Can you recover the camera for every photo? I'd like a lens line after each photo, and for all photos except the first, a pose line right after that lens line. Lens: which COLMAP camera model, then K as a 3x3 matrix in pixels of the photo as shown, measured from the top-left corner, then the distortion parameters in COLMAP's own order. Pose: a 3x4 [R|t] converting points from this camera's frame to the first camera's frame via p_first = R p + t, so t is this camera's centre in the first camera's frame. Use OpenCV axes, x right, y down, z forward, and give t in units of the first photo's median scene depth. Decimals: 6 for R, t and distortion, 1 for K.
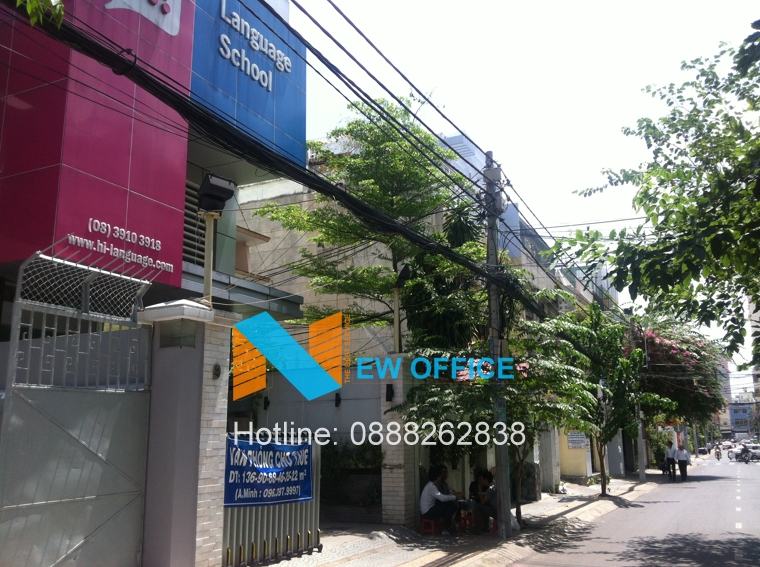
lens RADIAL K [[706.4, 0, 380.0], [0, 706.4, 283.5], [0, 0, 1]] dist [0.112716, -0.256376]
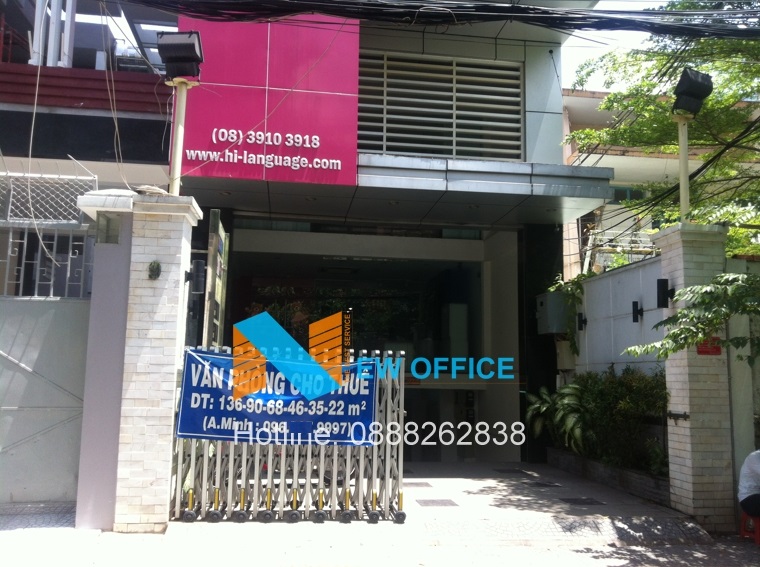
lens RADIAL K [[699.6, 0, 379.7], [0, 699.6, 265.3], [0, 0, 1]] dist [0.114783, -0.247958]
pose [[0.571656, -0.104426, -0.813821, 0.494655], [0.147506, 0.988788, -0.023263, 0.150852], [0.807125, -0.106745, 0.580650, 0.640286]]
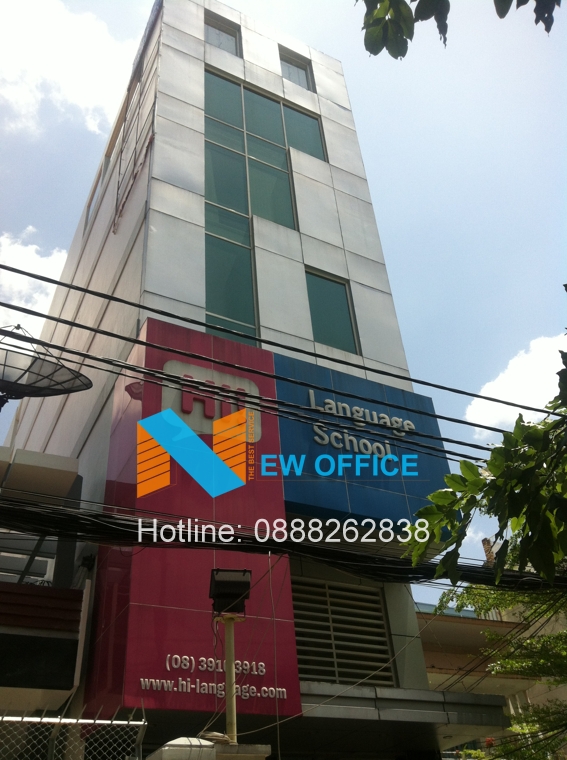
lens RADIAL K [[716.1, 0, 283.5], [0, 716.1, 380.0], [0, 0, 1]] dist [0.002558, -0.019406]
pose [[0.806304, -0.401016, -0.434811, 0.266398], [0.184474, 0.868917, -0.459296, 0.054226], [0.561999, 0.290121, 0.774588, 0.284060]]
